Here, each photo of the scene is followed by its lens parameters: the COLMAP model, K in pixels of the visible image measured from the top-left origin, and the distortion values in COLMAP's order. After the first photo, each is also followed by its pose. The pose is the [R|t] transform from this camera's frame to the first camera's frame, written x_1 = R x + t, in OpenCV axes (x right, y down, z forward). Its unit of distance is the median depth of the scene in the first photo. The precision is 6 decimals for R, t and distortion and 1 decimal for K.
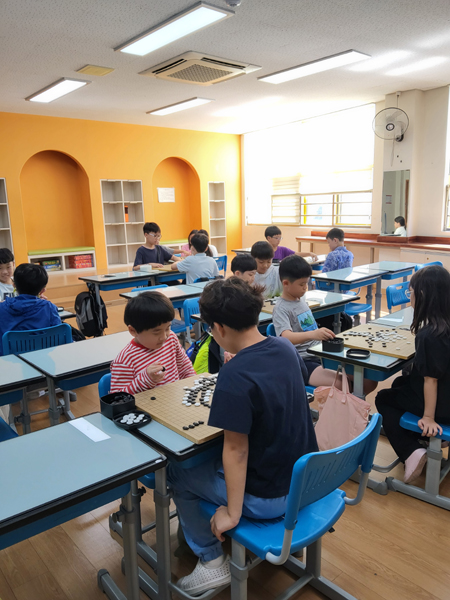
lens RADIAL K [[481.7, 0, 221.5], [0, 481.7, 302.4], [0, 0, 1]] dist [0.030233, -0.068813]
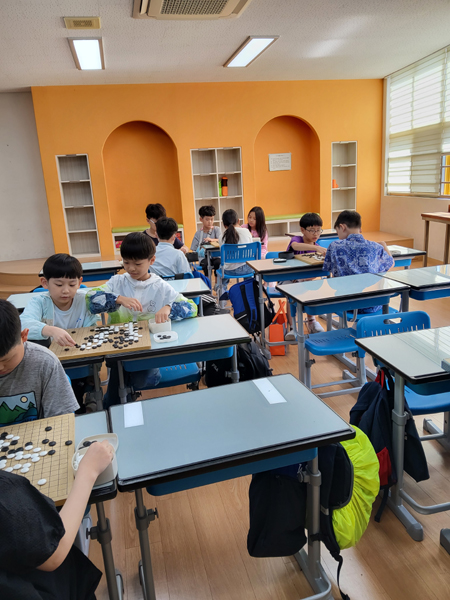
lens RADIAL K [[481.7, 0, 204.0], [0, 481.7, 315.2], [0, 0, 1]] dist [0.030233, -0.068813]
pose [[0.877302, 0.101513, -0.469081, 0.218962], [-0.056596, 0.992438, 0.108923, -0.043303], [0.476590, -0.069010, 0.876413, 0.188248]]
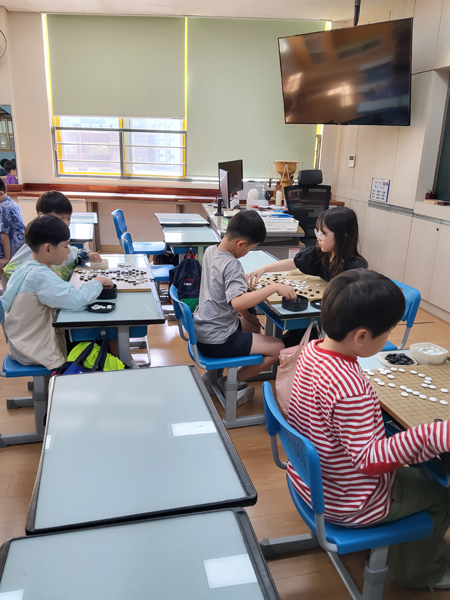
lens RADIAL K [[481.7, 0, 226.0], [0, 481.7, 302.1], [0, 0, 1]] dist [0.030233, -0.068813]
pose [[0.452086, -0.233150, 0.860964, -0.362542], [0.126310, 0.972241, 0.196959, -0.093906], [-0.882986, 0.019706, 0.468986, 0.494821]]
